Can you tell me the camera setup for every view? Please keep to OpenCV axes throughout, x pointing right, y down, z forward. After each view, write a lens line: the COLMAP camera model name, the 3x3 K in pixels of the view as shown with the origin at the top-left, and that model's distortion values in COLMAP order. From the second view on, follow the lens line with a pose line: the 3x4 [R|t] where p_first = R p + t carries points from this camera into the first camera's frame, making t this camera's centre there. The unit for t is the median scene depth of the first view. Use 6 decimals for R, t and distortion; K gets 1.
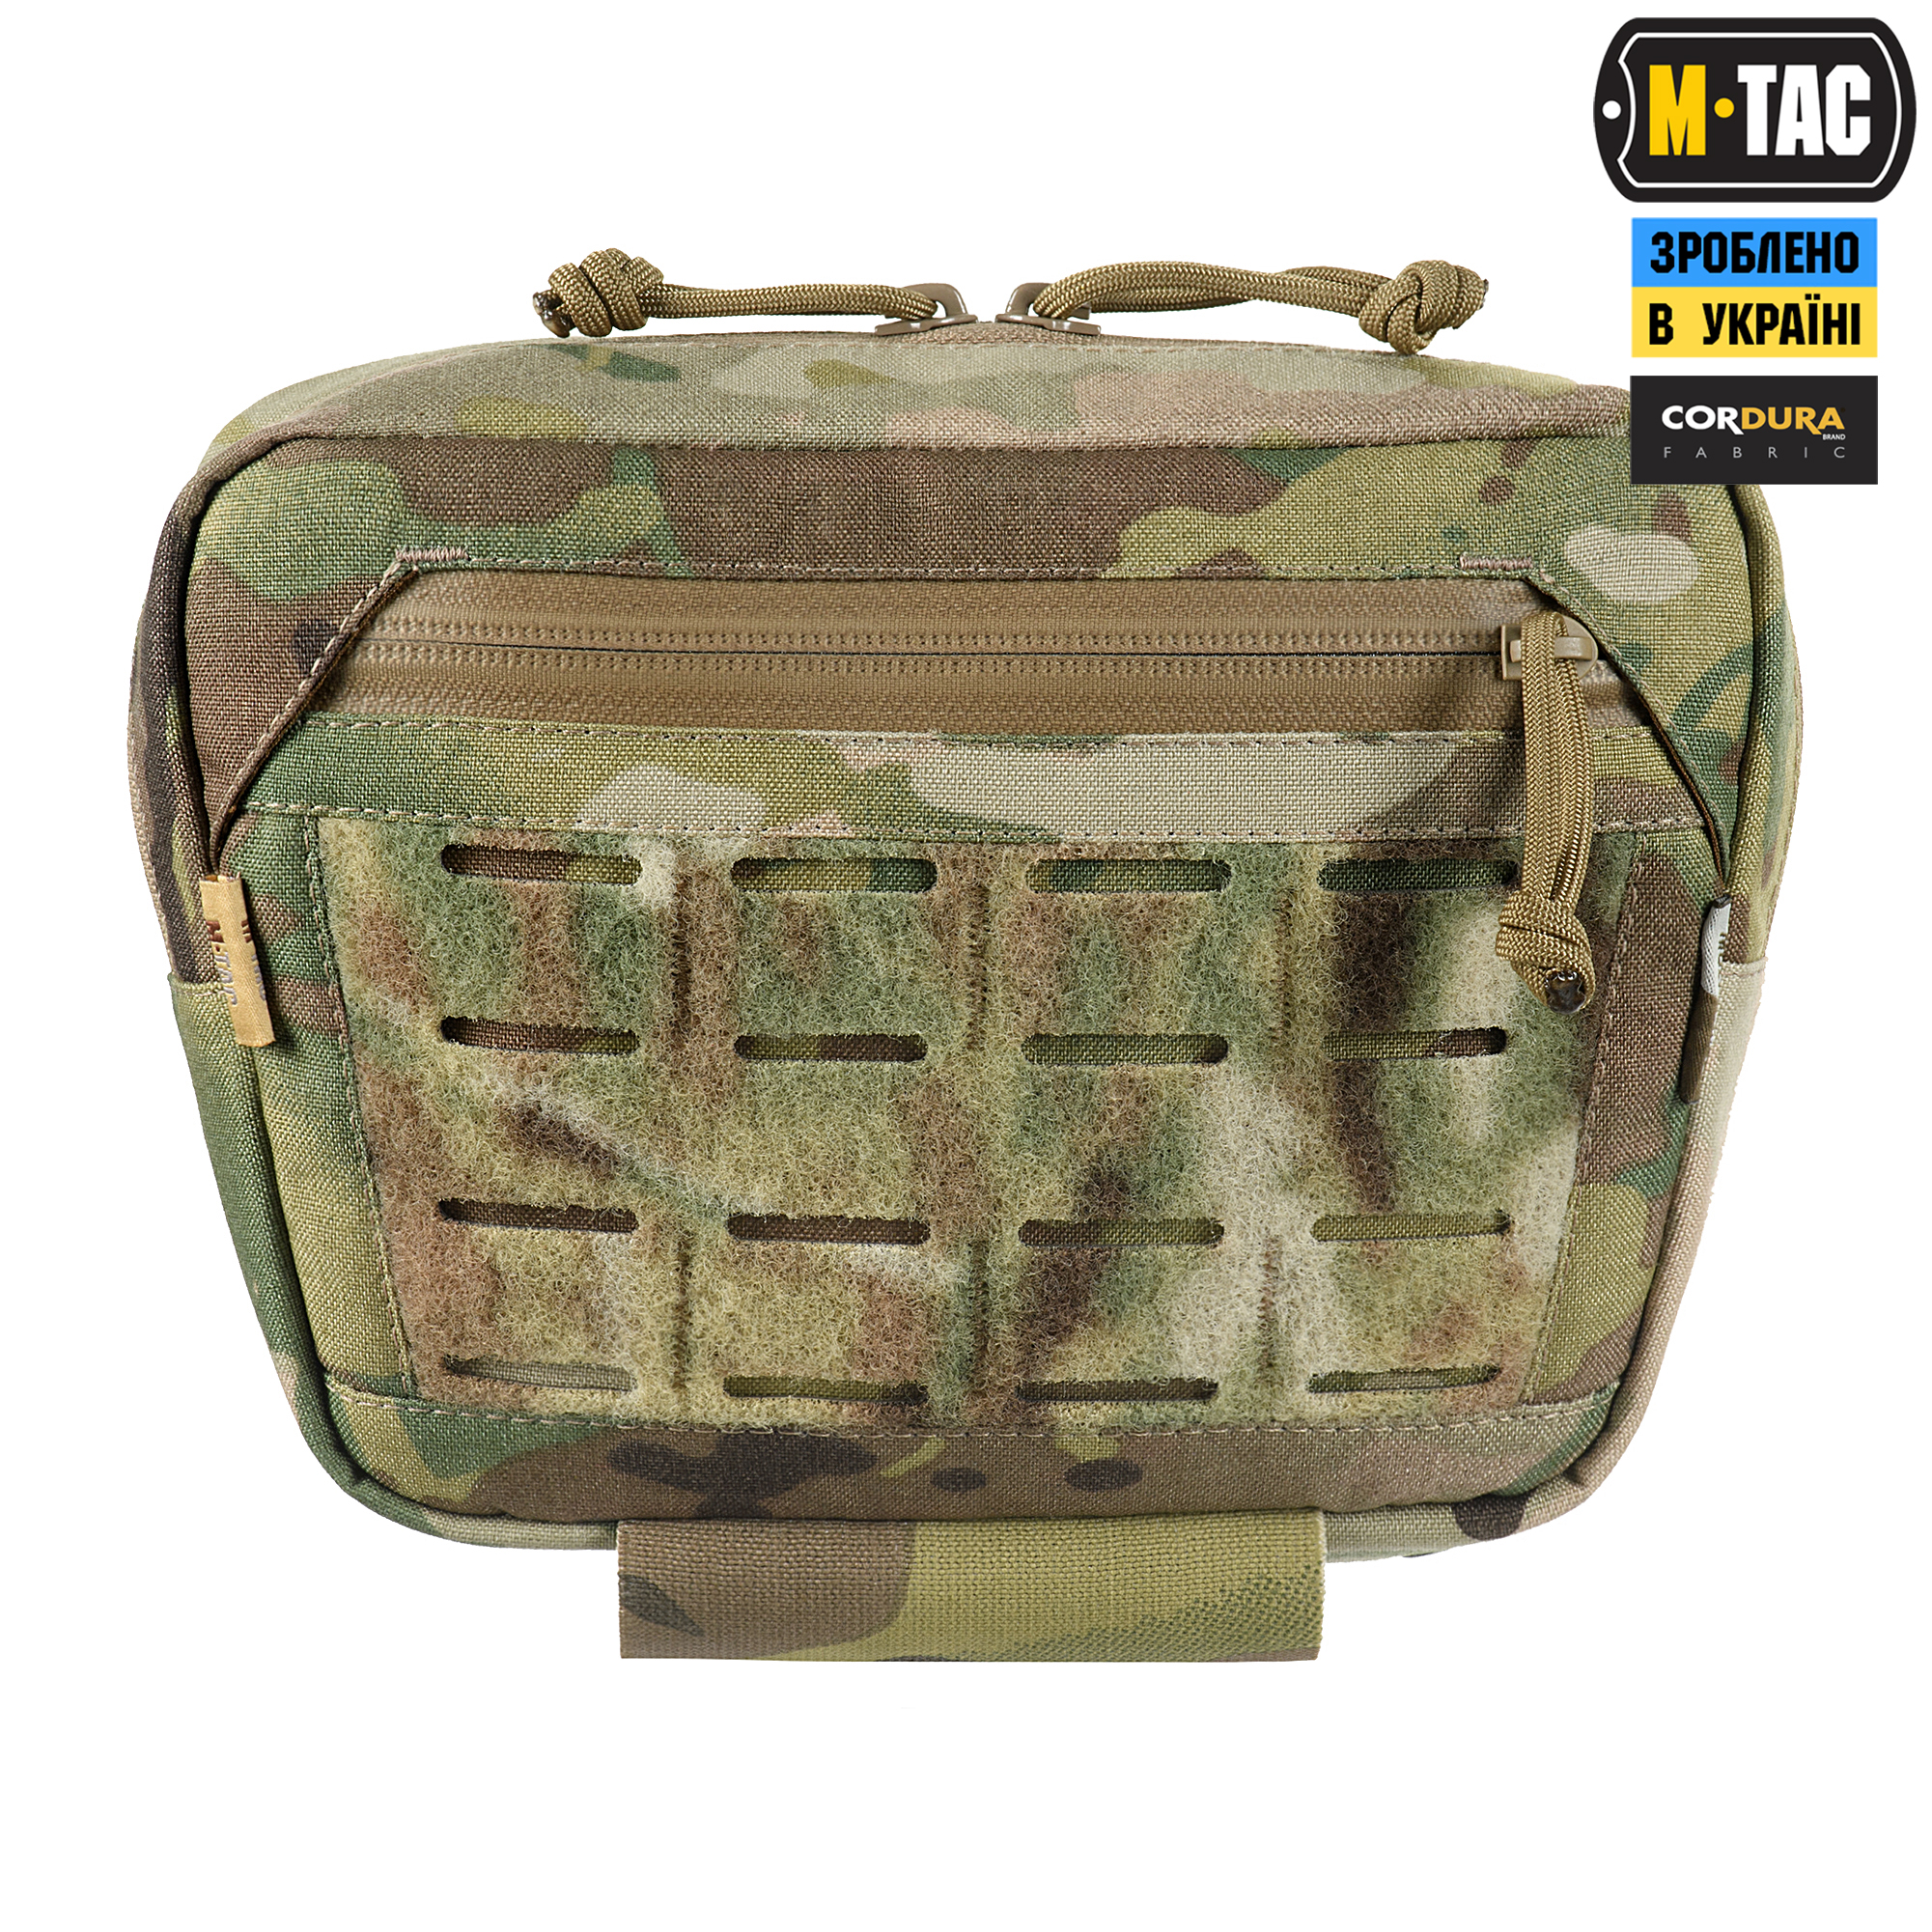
lens RADIAL K [[10315.8, 0, 966.0], [0, 10315.8, 966.0], [0, 0, 1]] dist [-1.621213, 10.573405]
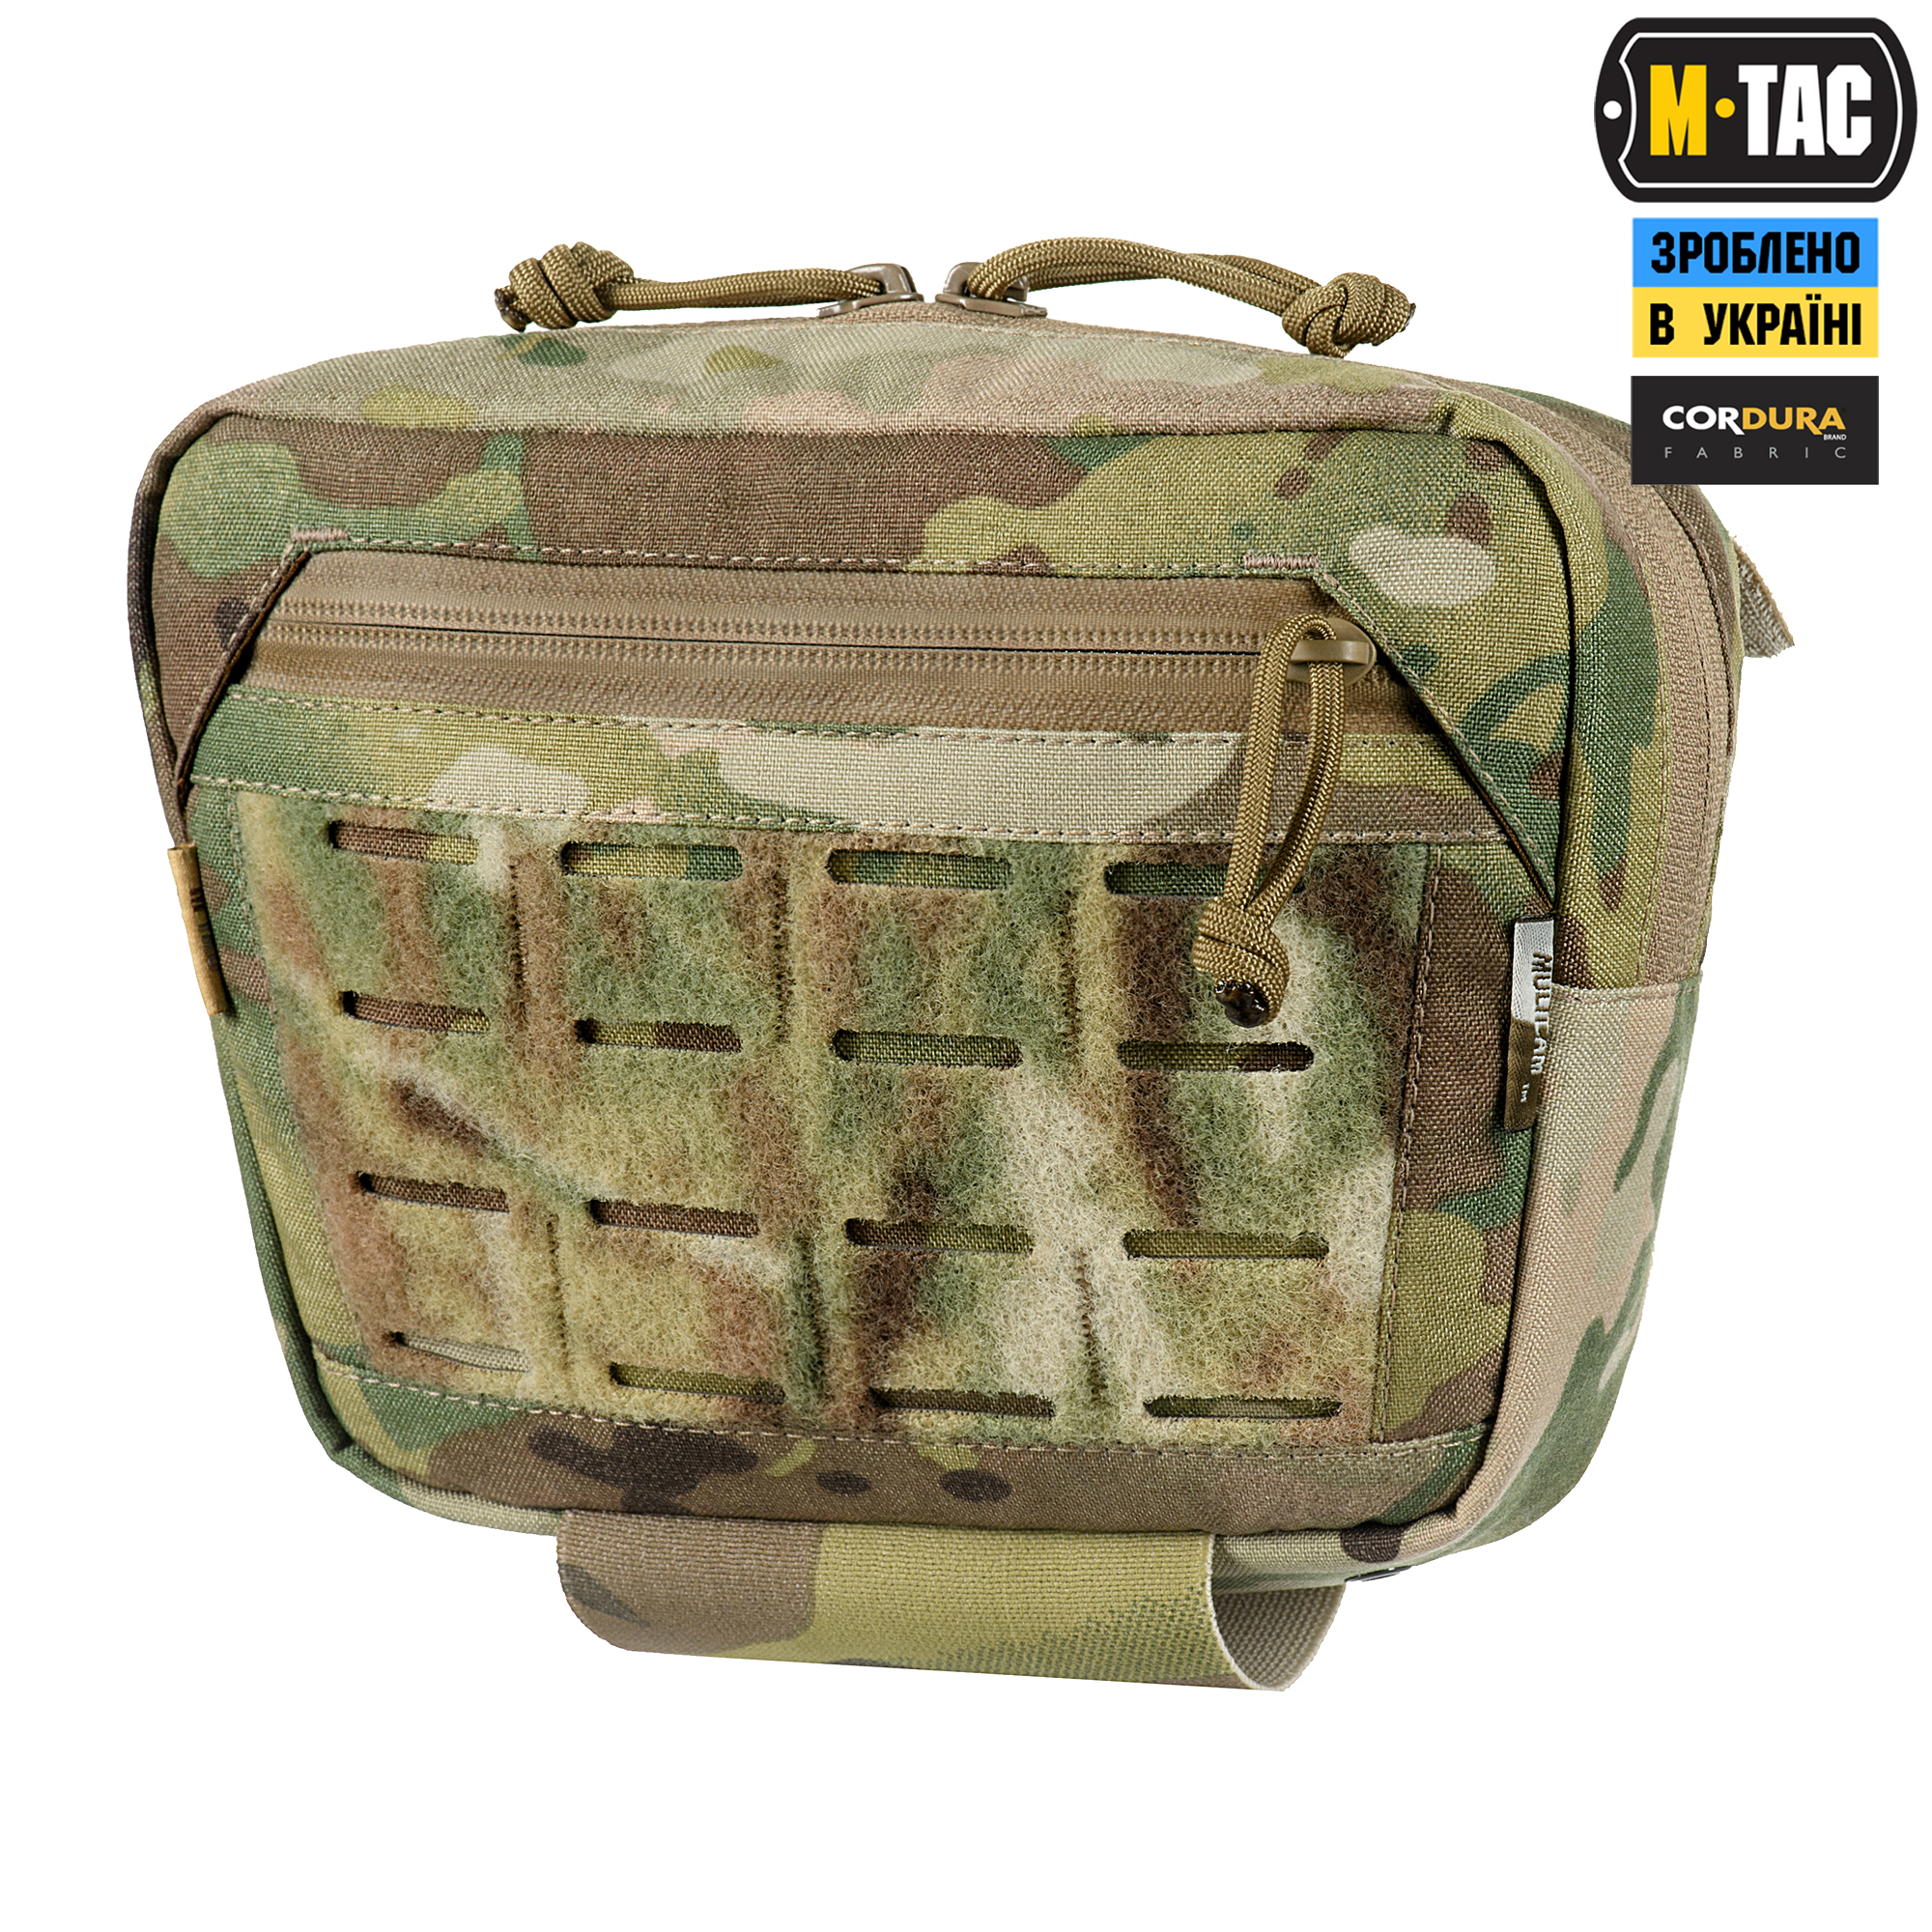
lens RADIAL K [[10315.8, 0, 966.0], [0, 10315.8, 966.0], [0, 0, 1]] dist [-1.621213, 10.573405]
pose [[0.886347, 0.035372, -0.461668, 0.471773], [-0.049125, 0.998634, -0.017802, 0.017485], [0.460408, 0.038458, 0.886874, 0.127153]]
